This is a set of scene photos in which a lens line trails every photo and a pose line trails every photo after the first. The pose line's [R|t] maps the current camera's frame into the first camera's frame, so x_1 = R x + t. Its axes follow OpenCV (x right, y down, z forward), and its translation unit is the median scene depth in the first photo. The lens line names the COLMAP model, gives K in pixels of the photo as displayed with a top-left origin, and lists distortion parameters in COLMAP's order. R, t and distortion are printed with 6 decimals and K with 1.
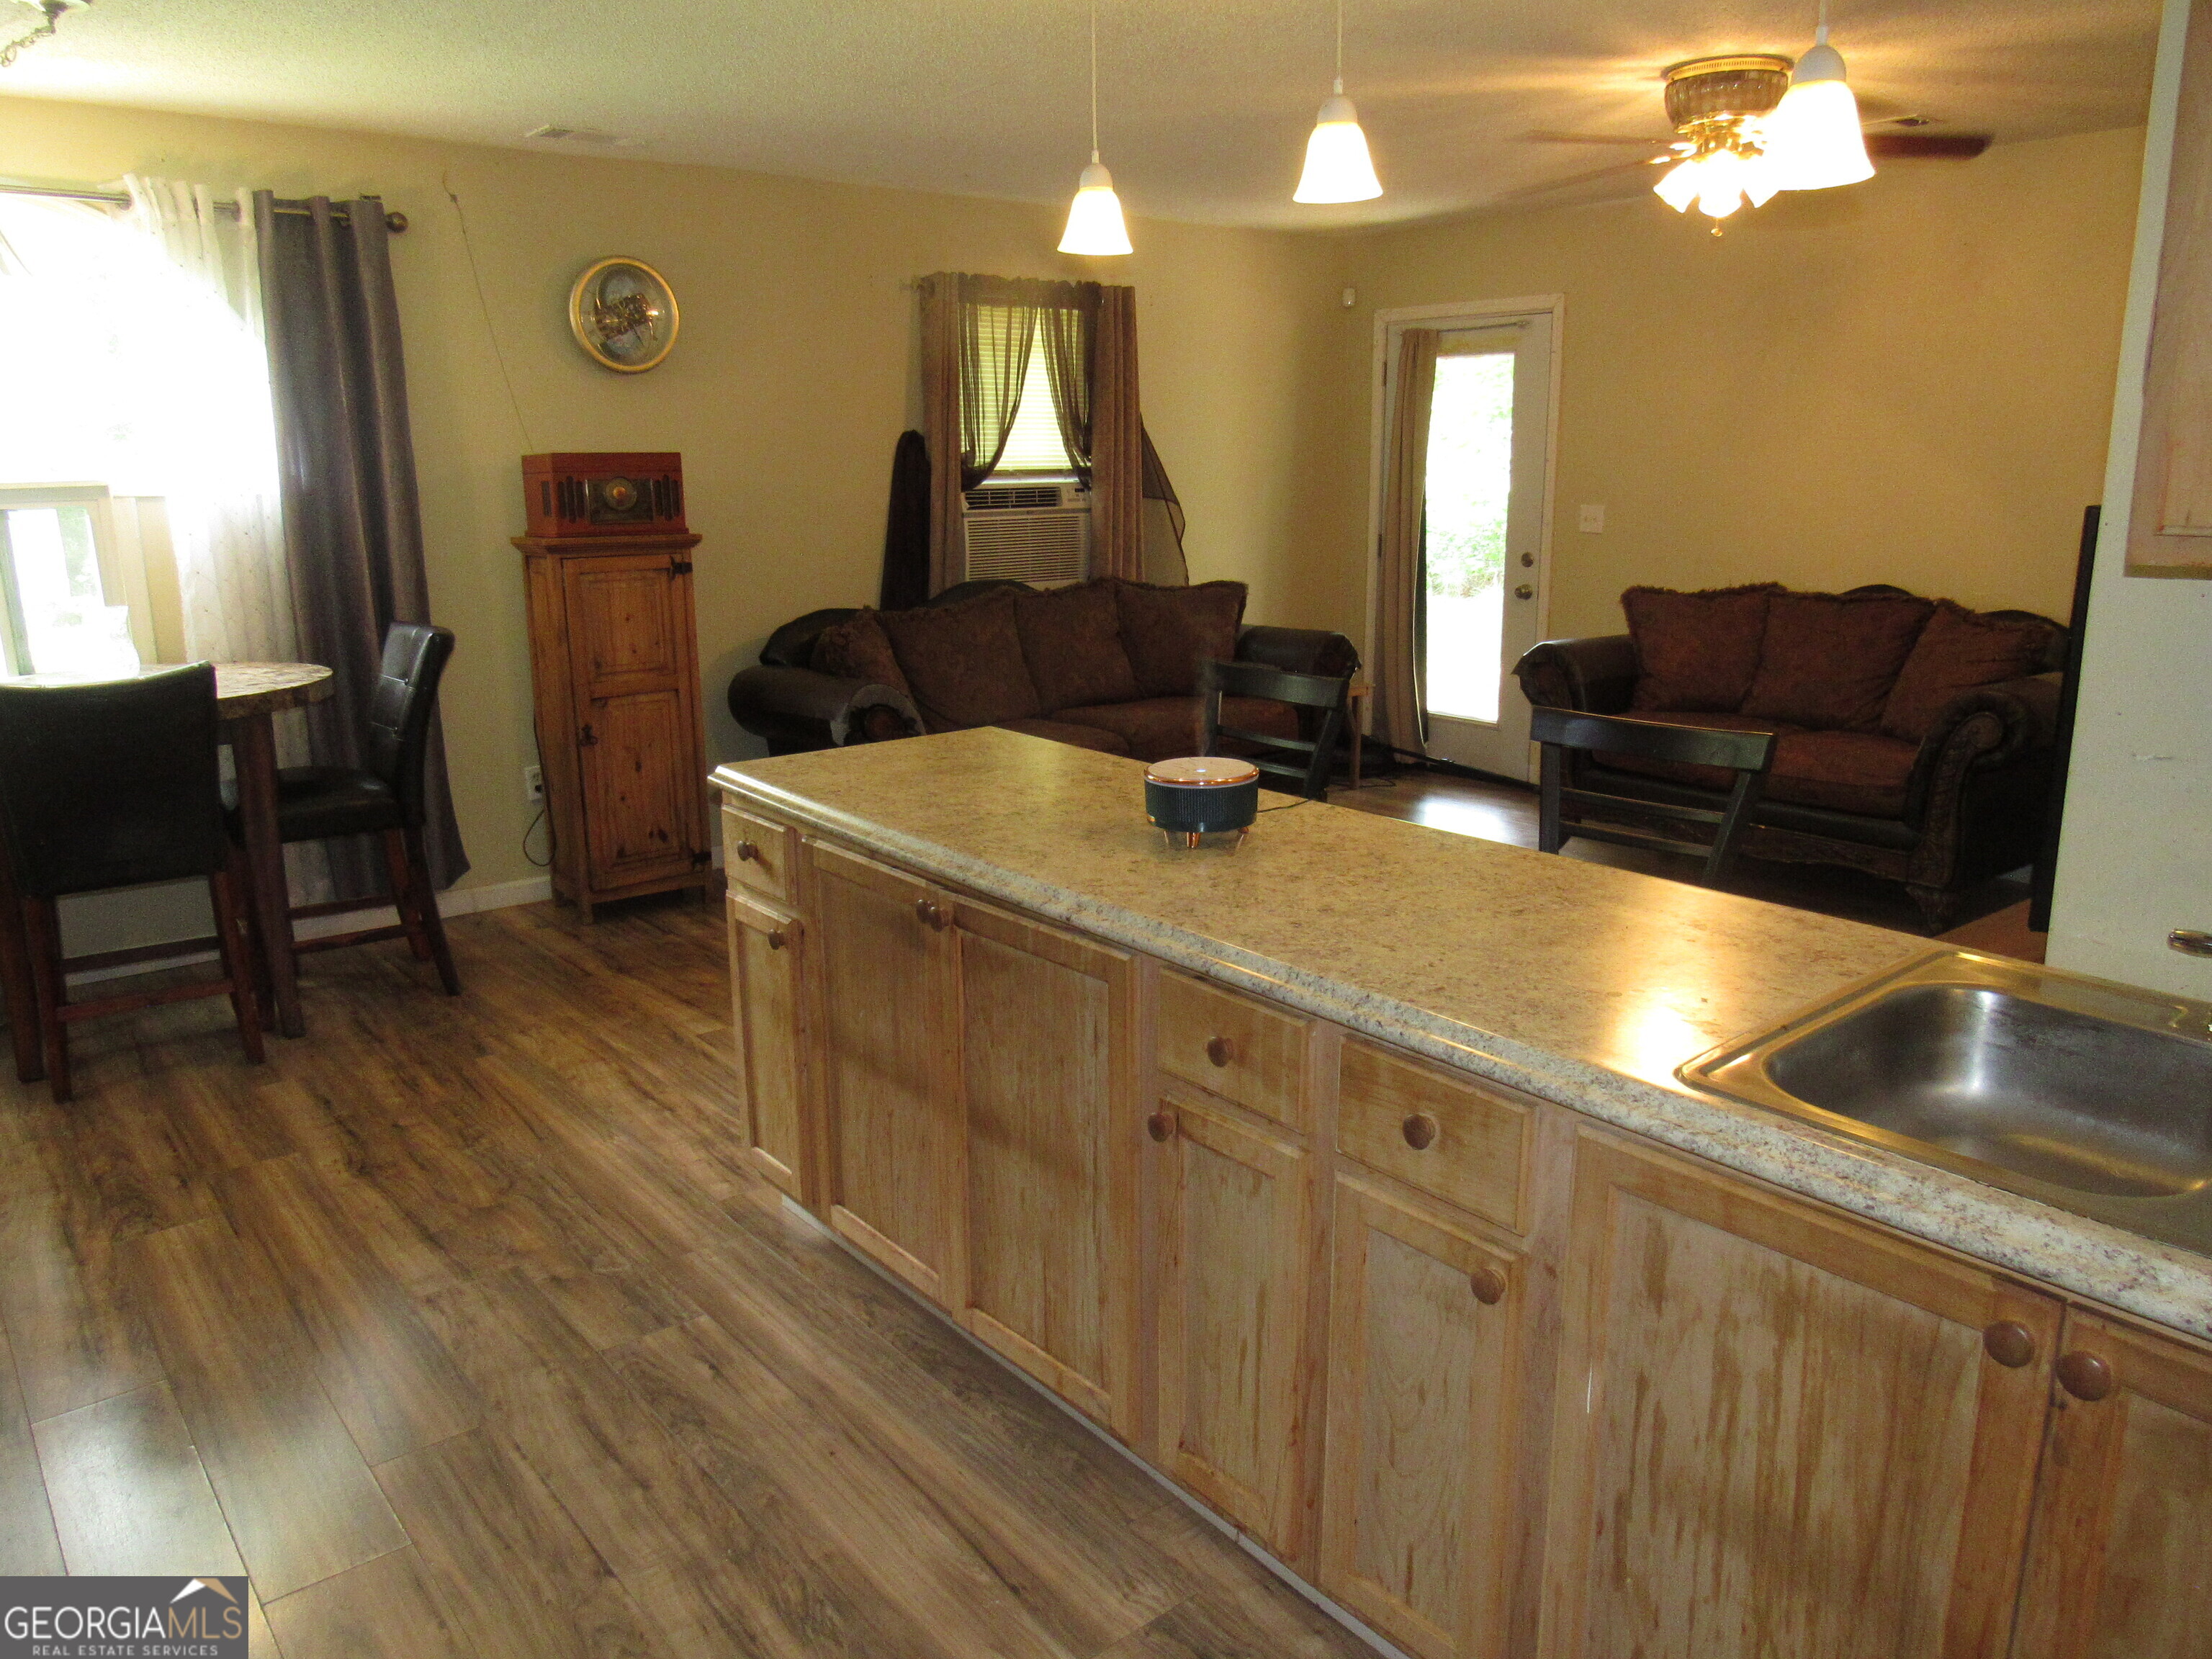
lens RADIAL K [[1599.6, 0, 1109.7], [0, 1599.6, 816.4], [0, 0, 1]] dist [-0.023355, -0.004223]
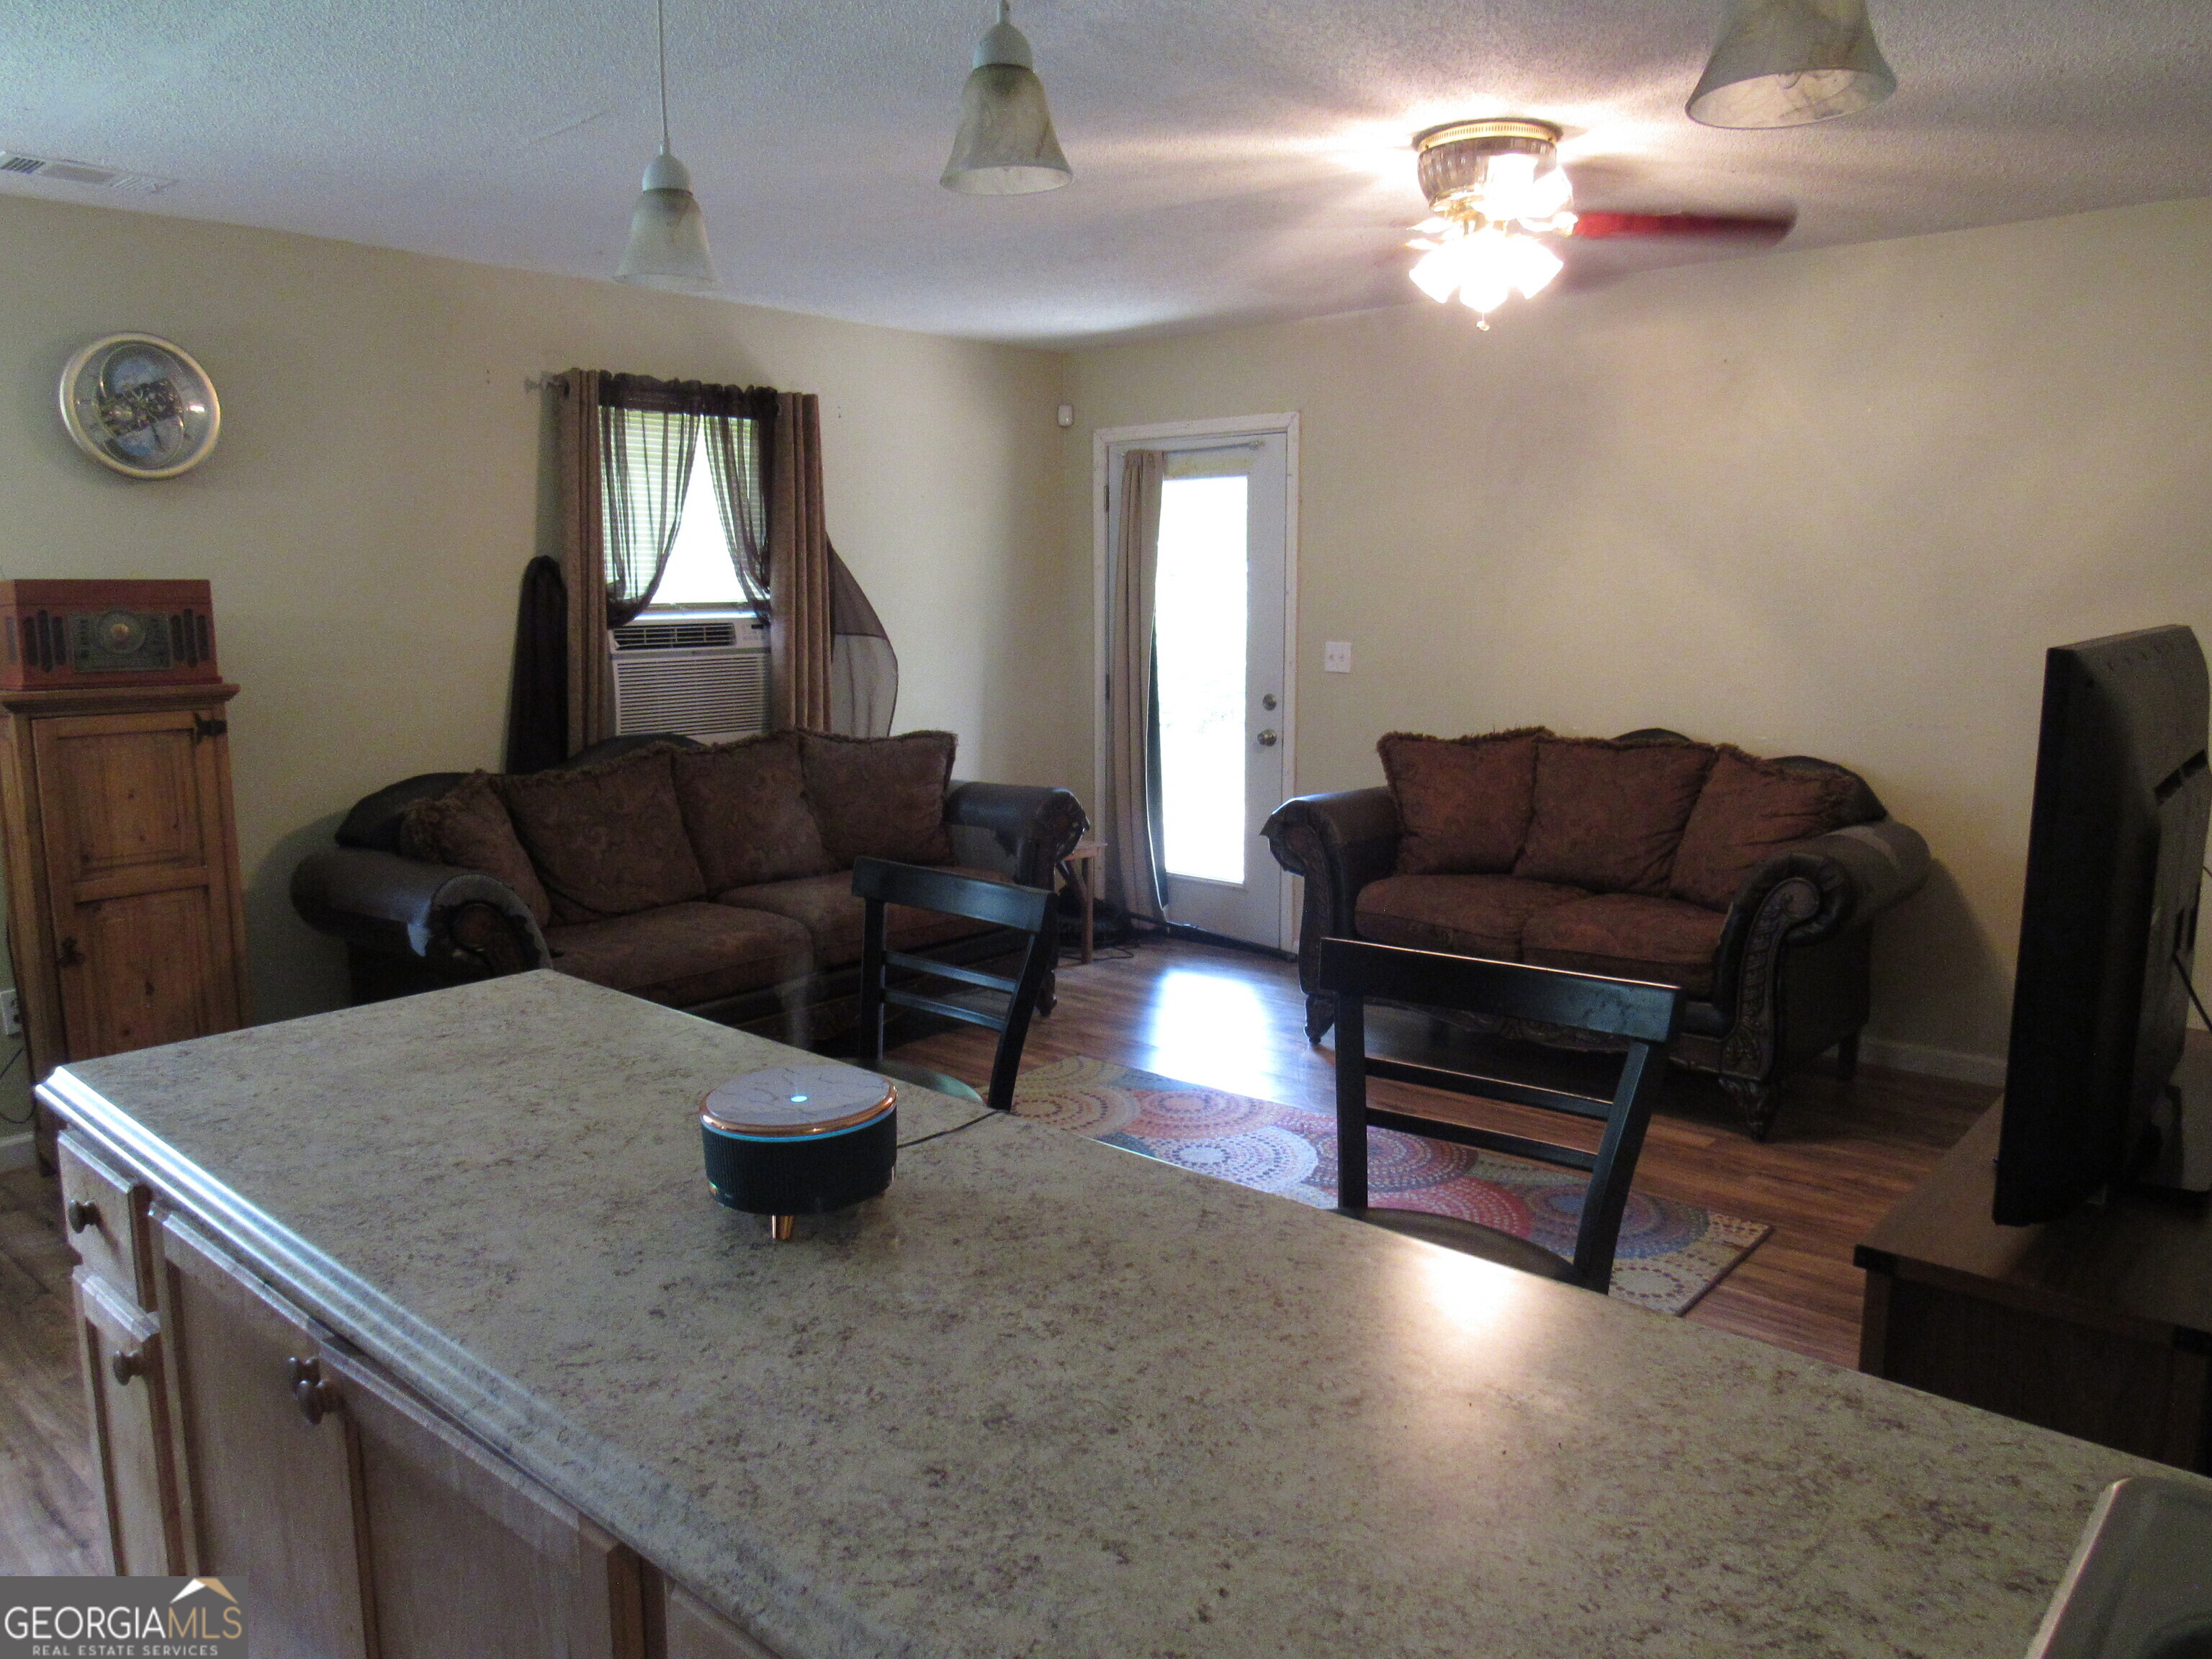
lens RADIAL K [[1594.2, 0, 1106.0], [0, 1594.2, 829.5], [0, 0, 1]] dist [-0.018750, 0.000398]
pose [[0.987082, -0.020821, 0.158859, 0.030670], [0.032532, 0.996912, -0.071476, -0.032438], [-0.156880, 0.075721, 0.984711, 0.155933]]
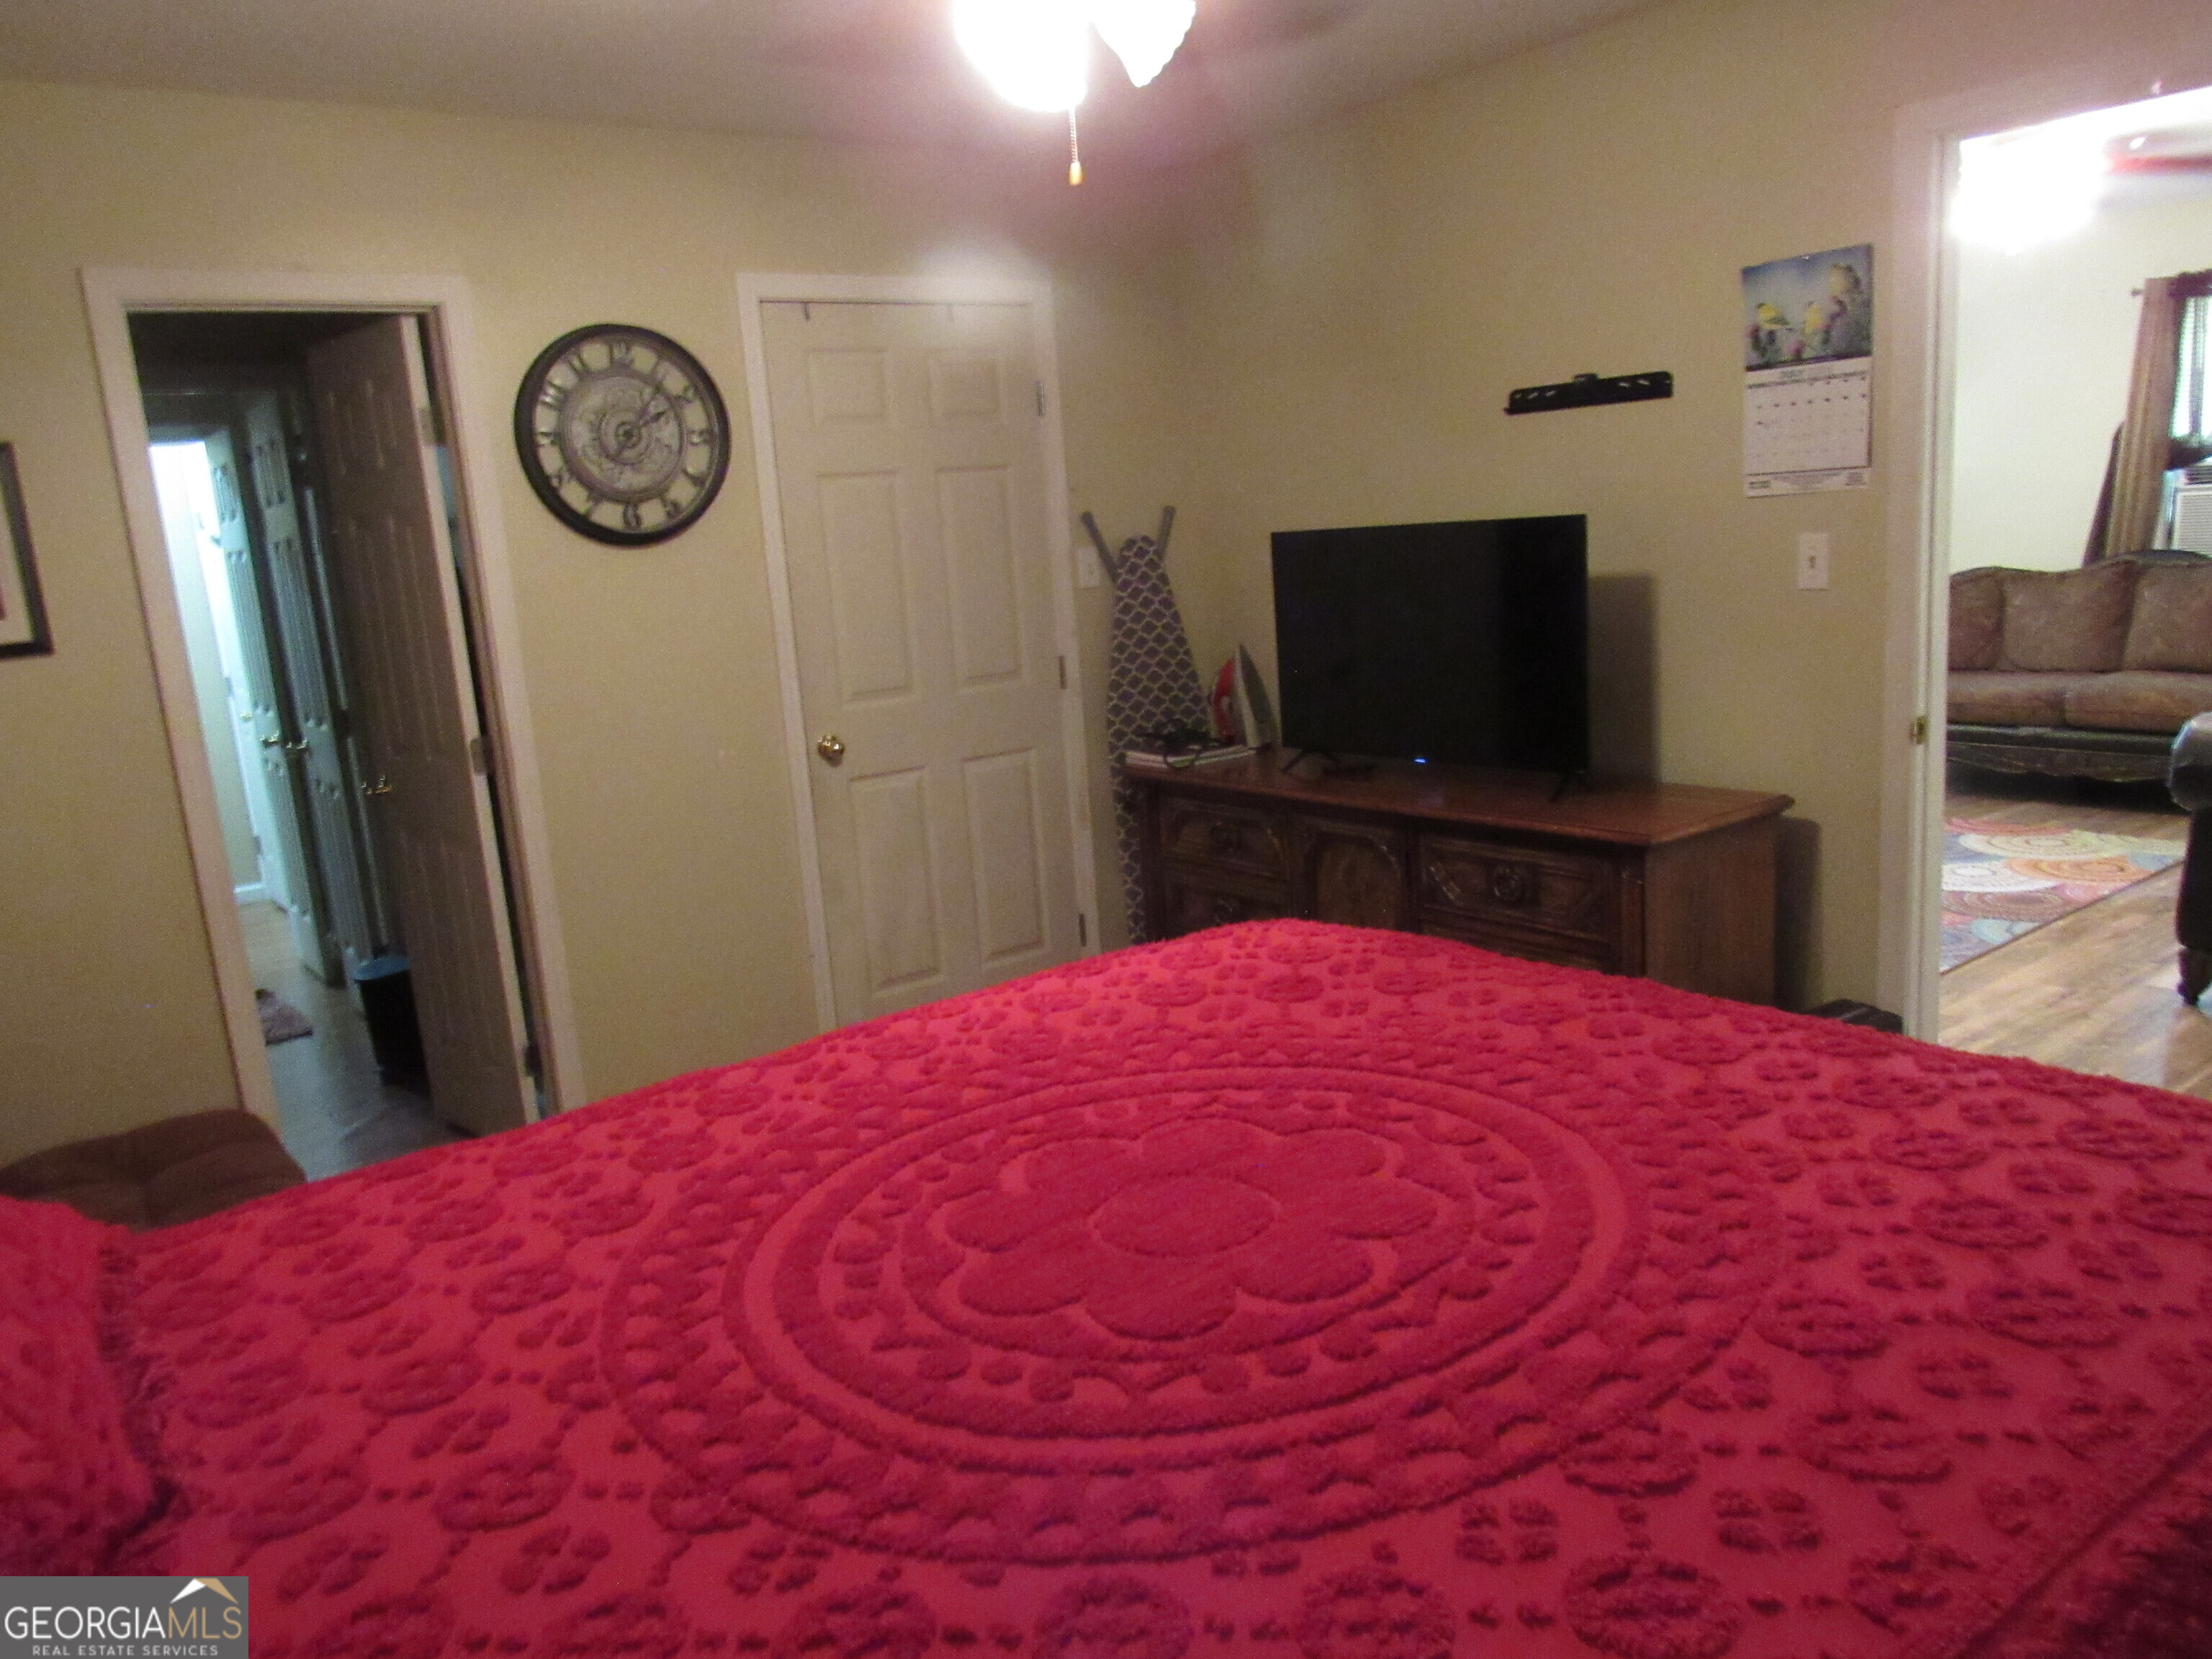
lens RADIAL K [[1610.0, 0, 1106.0], [0, 1610.0, 829.5], [0, 0, 1]] dist [-0.007222, -0.001041]
pose [[-0.034264, 0.207655, -0.977602, 1.116125], [-0.151177, 0.965844, 0.210455, -0.087713], [0.987913, 0.155002, -0.001701, 0.322688]]
